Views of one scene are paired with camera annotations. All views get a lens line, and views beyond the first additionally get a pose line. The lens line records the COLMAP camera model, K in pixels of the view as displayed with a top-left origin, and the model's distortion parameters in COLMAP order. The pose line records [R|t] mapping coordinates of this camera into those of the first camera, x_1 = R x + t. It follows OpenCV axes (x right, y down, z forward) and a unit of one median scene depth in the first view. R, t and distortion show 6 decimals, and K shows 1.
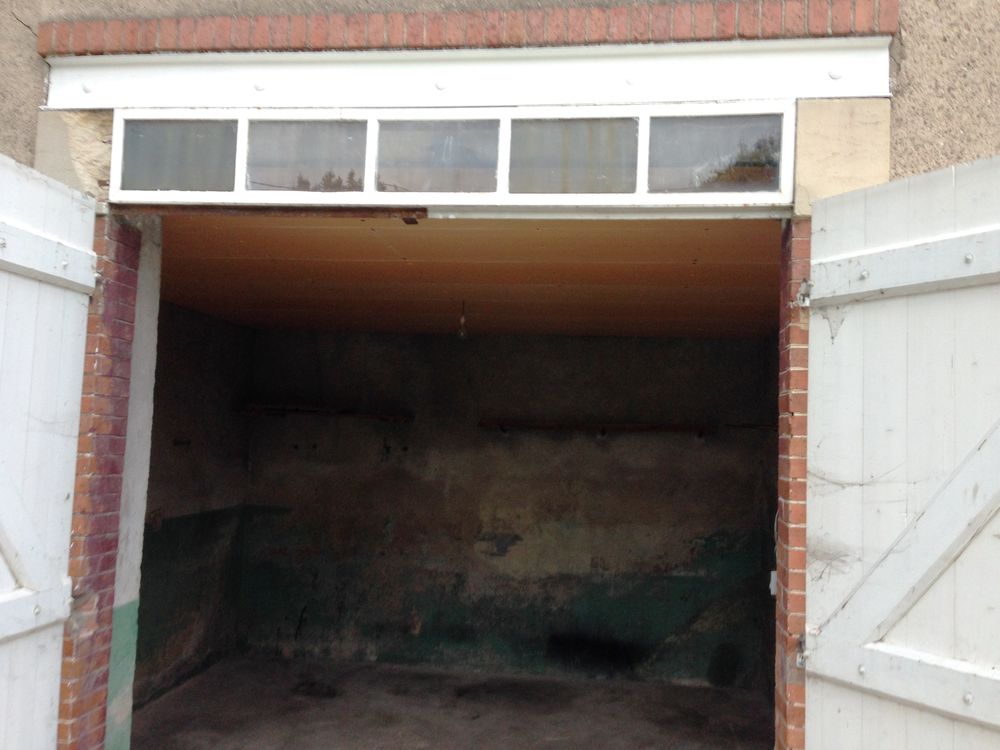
lens RADIAL K [[943.5, 0, 500.0], [0, 943.5, 375.0], [0, 0, 1]] dist [0.138037, -0.181514]
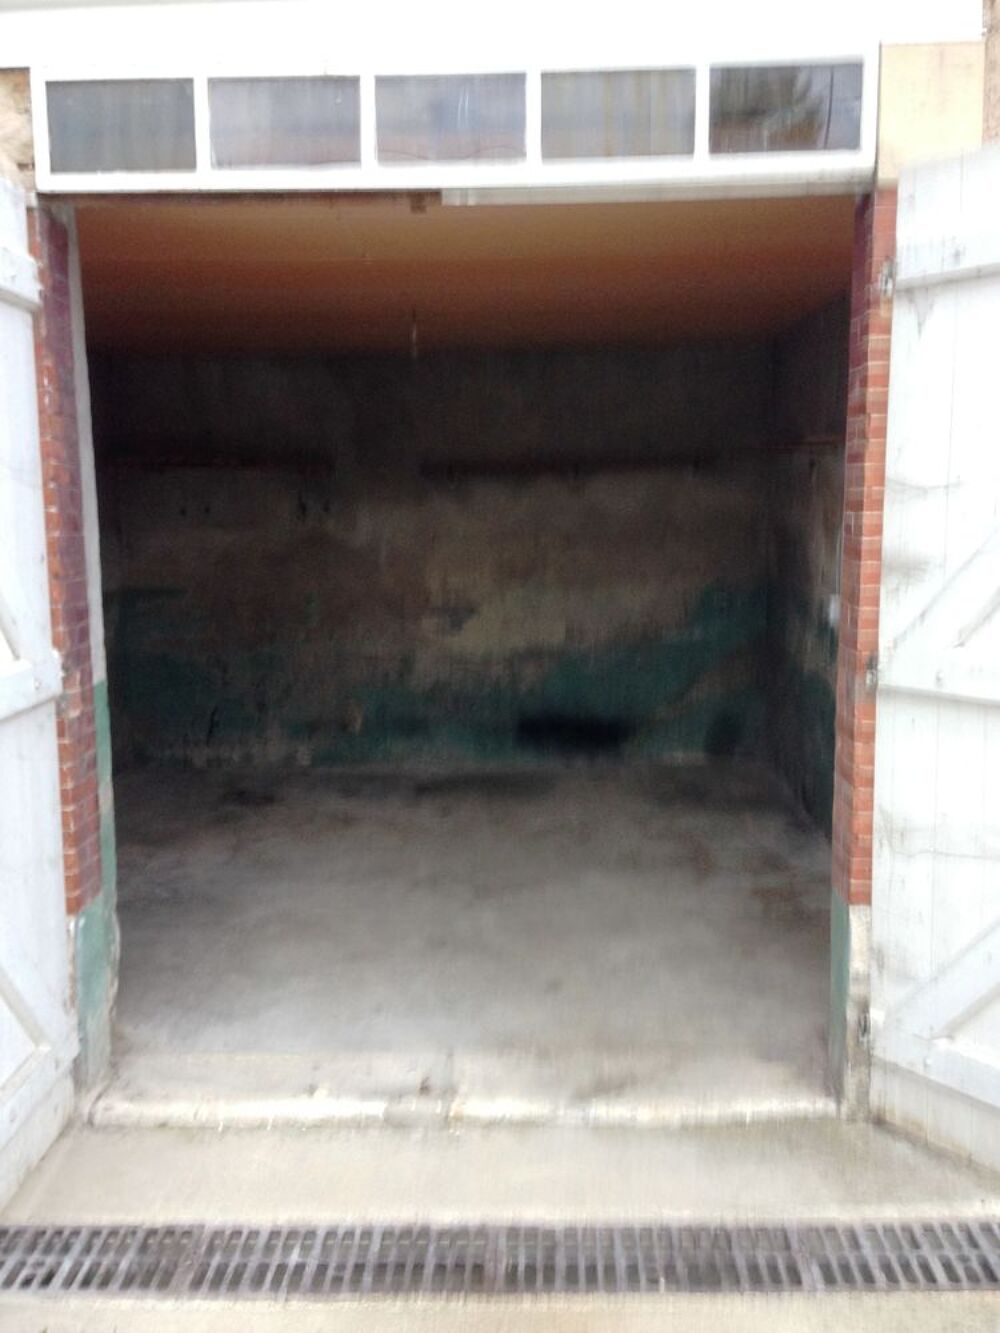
lens RADIAL K [[1257.7, 0, 500.0], [0, 1257.7, 666.5], [0, 0, 1]] dist [0.138037, -0.181514]
pose [[0.993262, -0.065627, 0.095515, -0.148512], [0.045609, 0.979059, 0.198404, 0.012838], [-0.106535, -0.192711, 0.975455, -0.166236]]
